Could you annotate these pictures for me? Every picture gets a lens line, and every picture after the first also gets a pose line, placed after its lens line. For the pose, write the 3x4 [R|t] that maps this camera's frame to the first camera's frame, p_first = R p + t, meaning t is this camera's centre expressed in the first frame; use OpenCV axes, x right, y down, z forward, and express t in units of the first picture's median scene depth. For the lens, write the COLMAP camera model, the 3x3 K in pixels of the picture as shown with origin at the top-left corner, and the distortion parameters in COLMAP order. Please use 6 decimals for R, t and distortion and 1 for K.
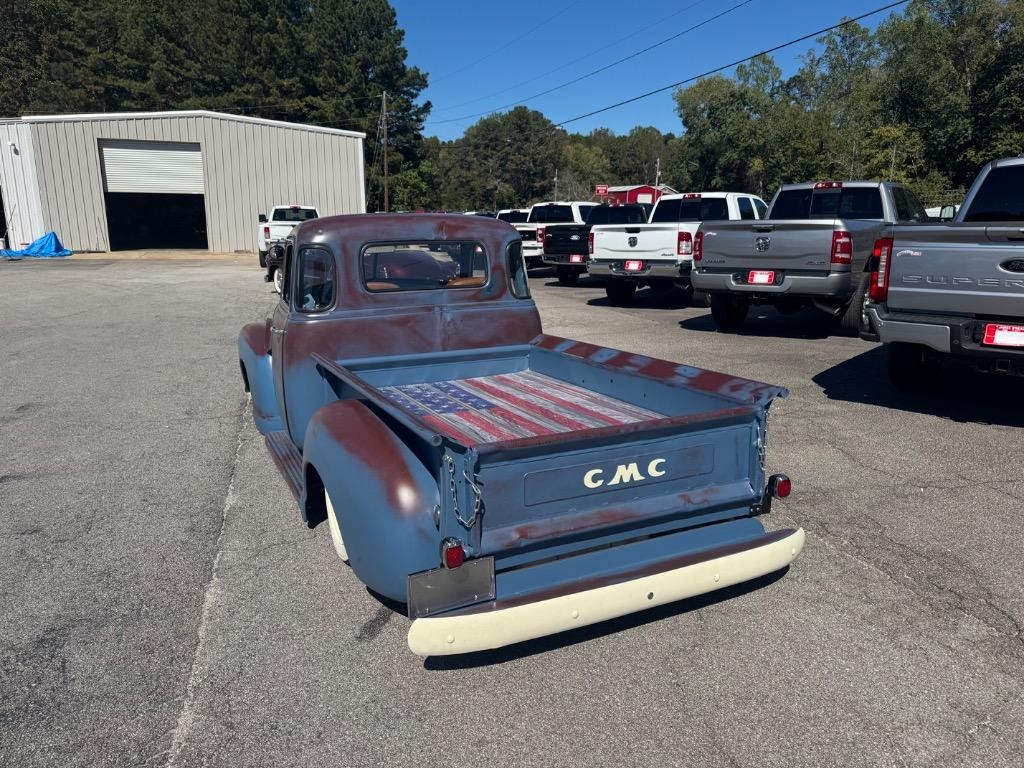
lens RADIAL K [[718.1, 0, 490.0], [0, 718.1, 381.9], [0, 0, 1]] dist [0.001228, -0.025825]
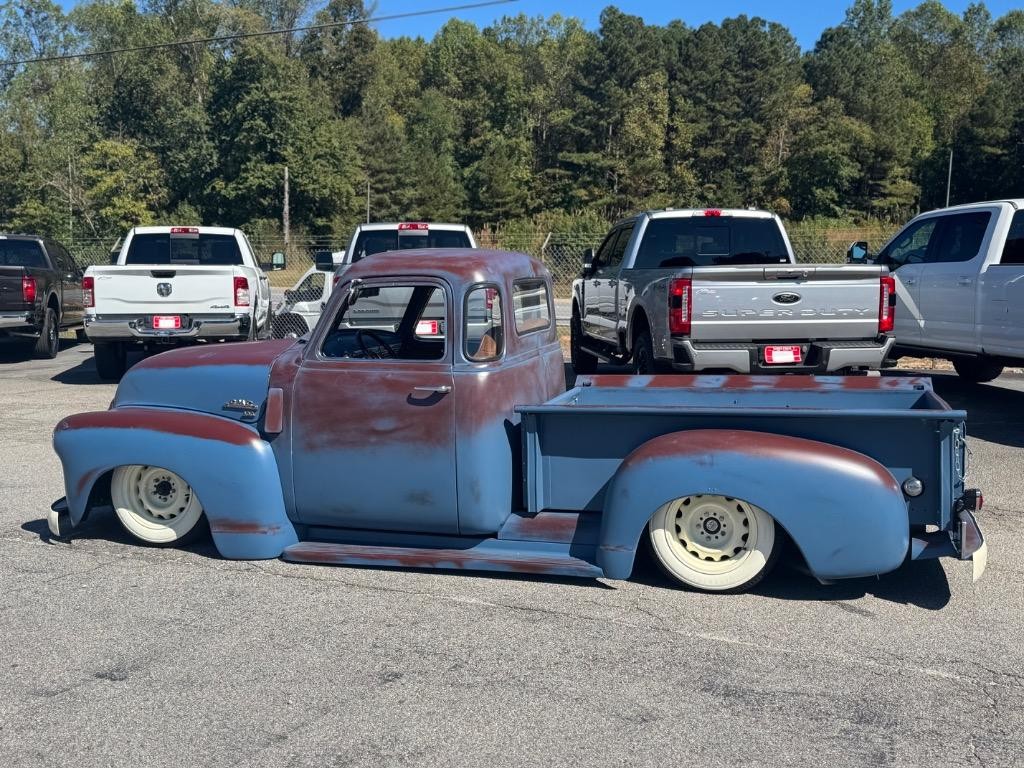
lens RADIAL K [[1050.9, 0, 512.0], [0, 1050.9, 384.0], [0, 0, 1]] dist [0.186805, -0.392917]
pose [[0.644298, -0.072778, 0.761303, -0.503904], [0.157265, 0.986795, -0.038761, -0.008341], [-0.748430, 0.144700, 0.647236, 0.082320]]
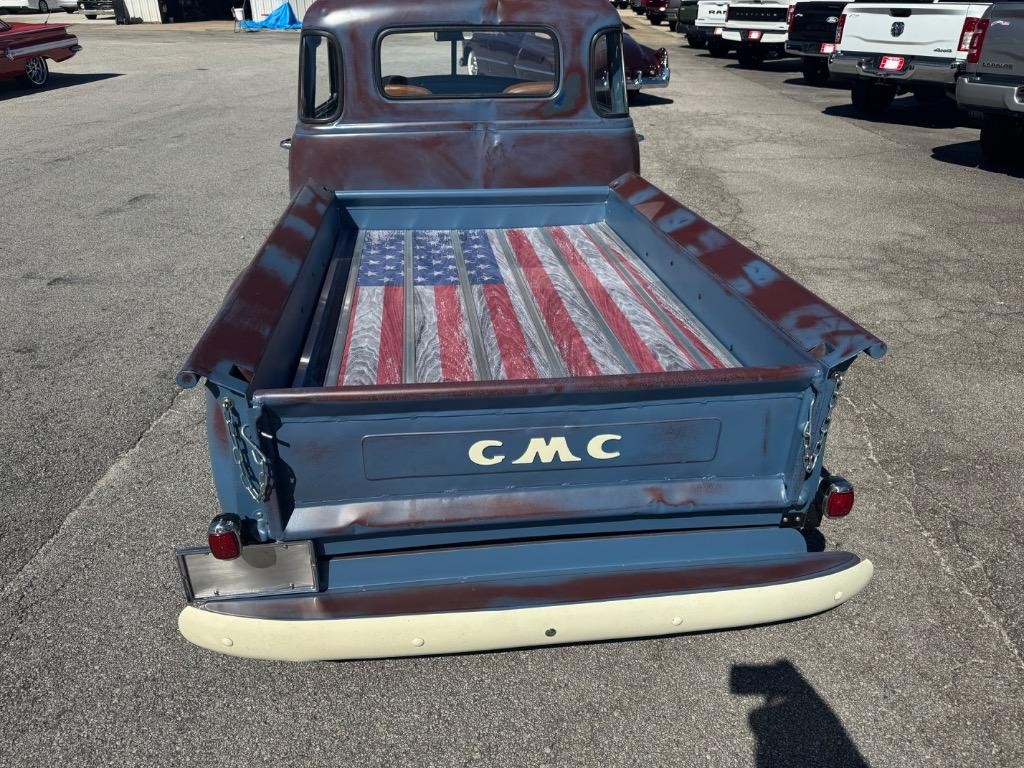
lens RADIAL K [[723.2, 0, 507.8], [0, 723.2, 388.9], [0, 0, 1]] dist [0.017102, -0.028134]
pose [[0.951697, 0.162184, -0.260710, 0.089959], [-0.082972, 0.953364, 0.290193, -0.030163], [0.295616, -0.254544, 0.920771, 0.119681]]
